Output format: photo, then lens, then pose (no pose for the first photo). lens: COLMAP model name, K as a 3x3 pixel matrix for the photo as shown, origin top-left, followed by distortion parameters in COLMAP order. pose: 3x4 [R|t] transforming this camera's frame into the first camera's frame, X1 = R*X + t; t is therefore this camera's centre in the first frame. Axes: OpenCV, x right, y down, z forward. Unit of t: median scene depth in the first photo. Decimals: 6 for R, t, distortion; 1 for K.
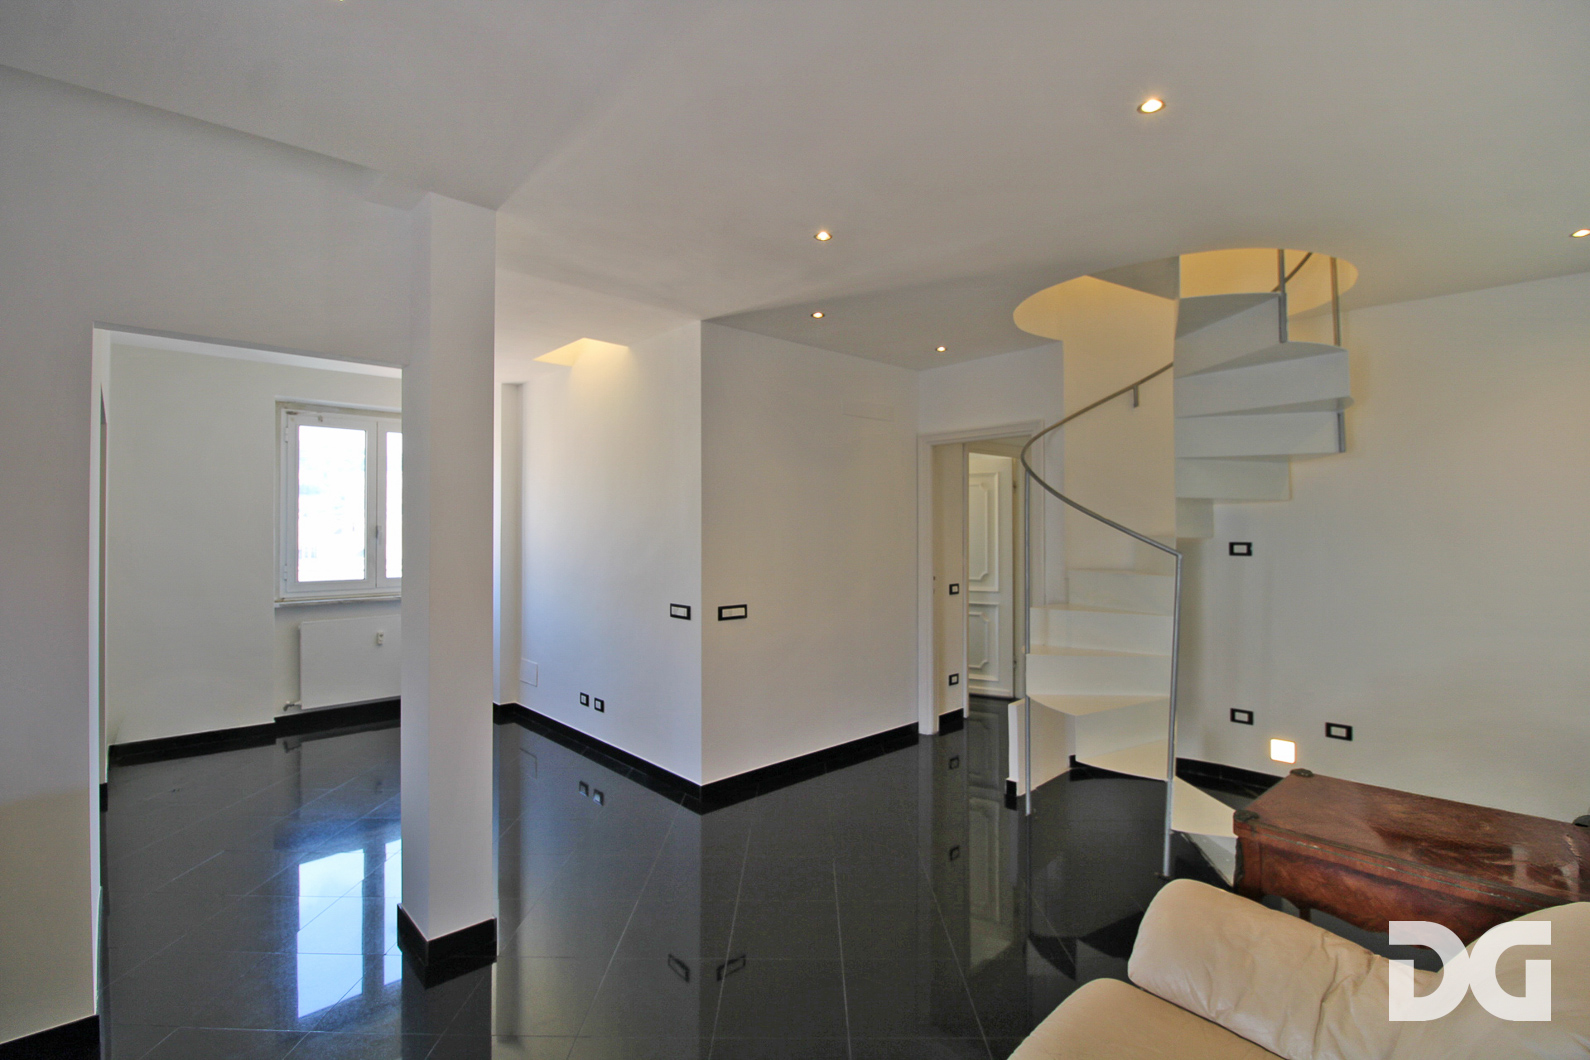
lens RADIAL K [[735.7, 0, 781.1], [0, 735.7, 529.0], [0, 0, 1]] dist [-0.004789, -0.006022]
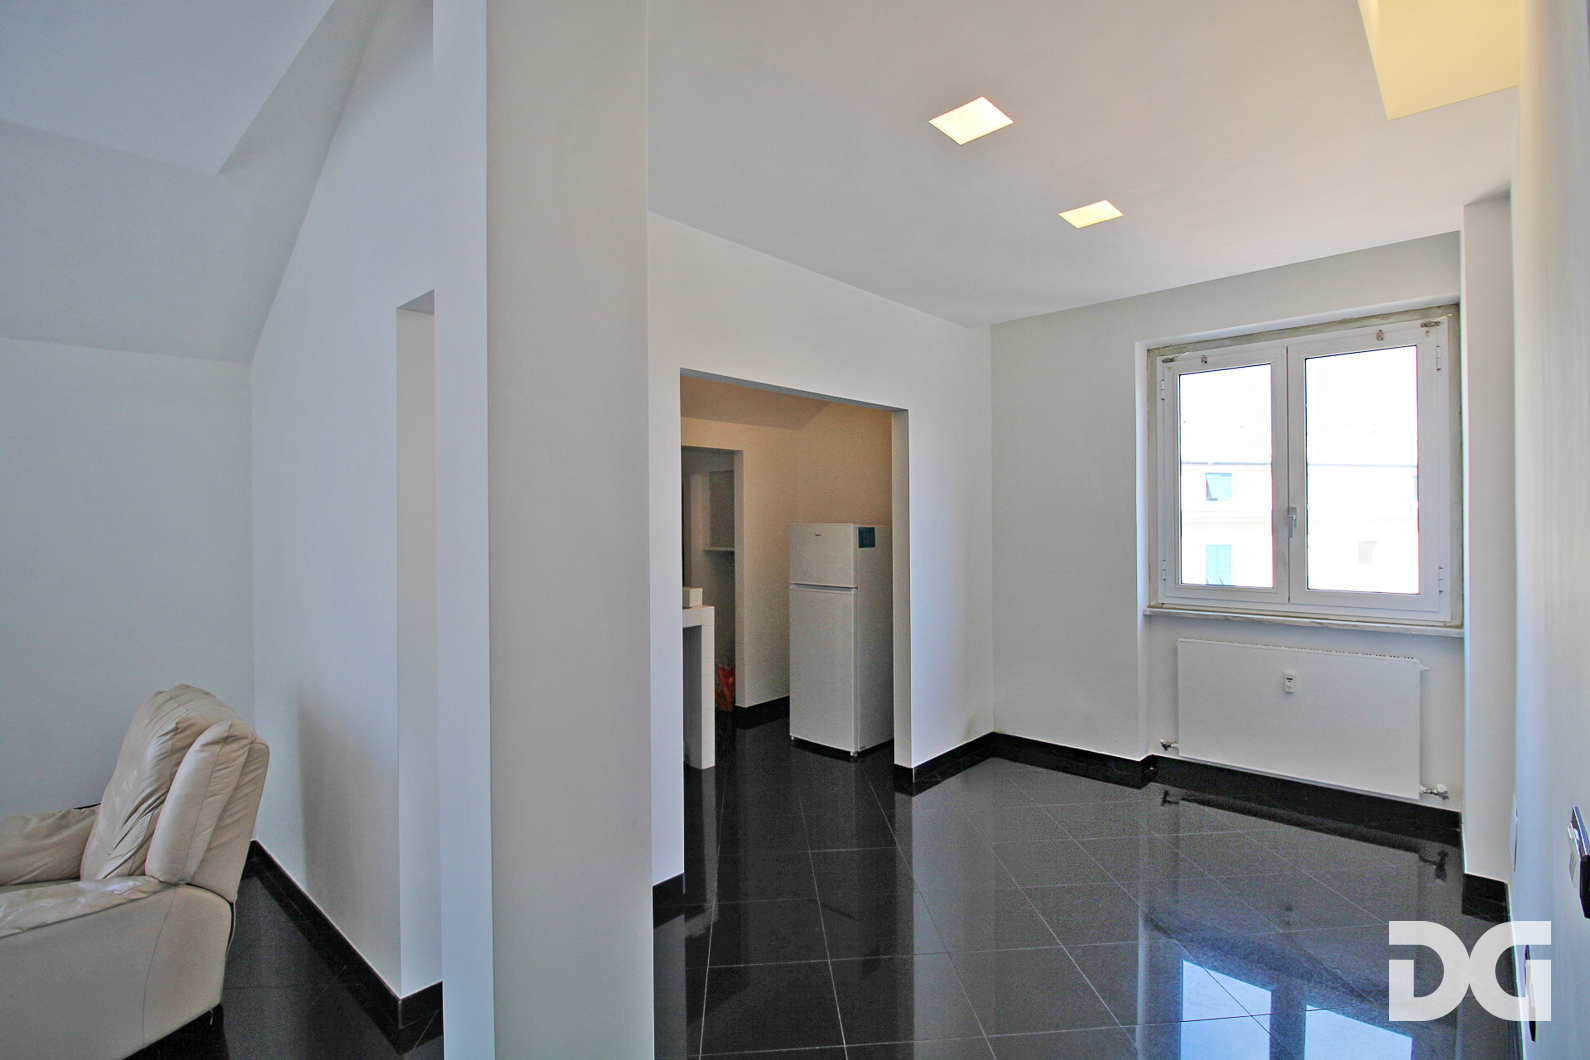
lens RADIAL K [[735.7, 0, 812.2], [0, 735.7, 520.0], [0, 0, 1]] dist [-0.004789, -0.006022]
pose [[0.100334, 0.001536, -0.994953, 0.064692], [0.008794, 0.999958, 0.002431, 0.002196], [0.994915, -0.008993, 0.100316, 0.706353]]
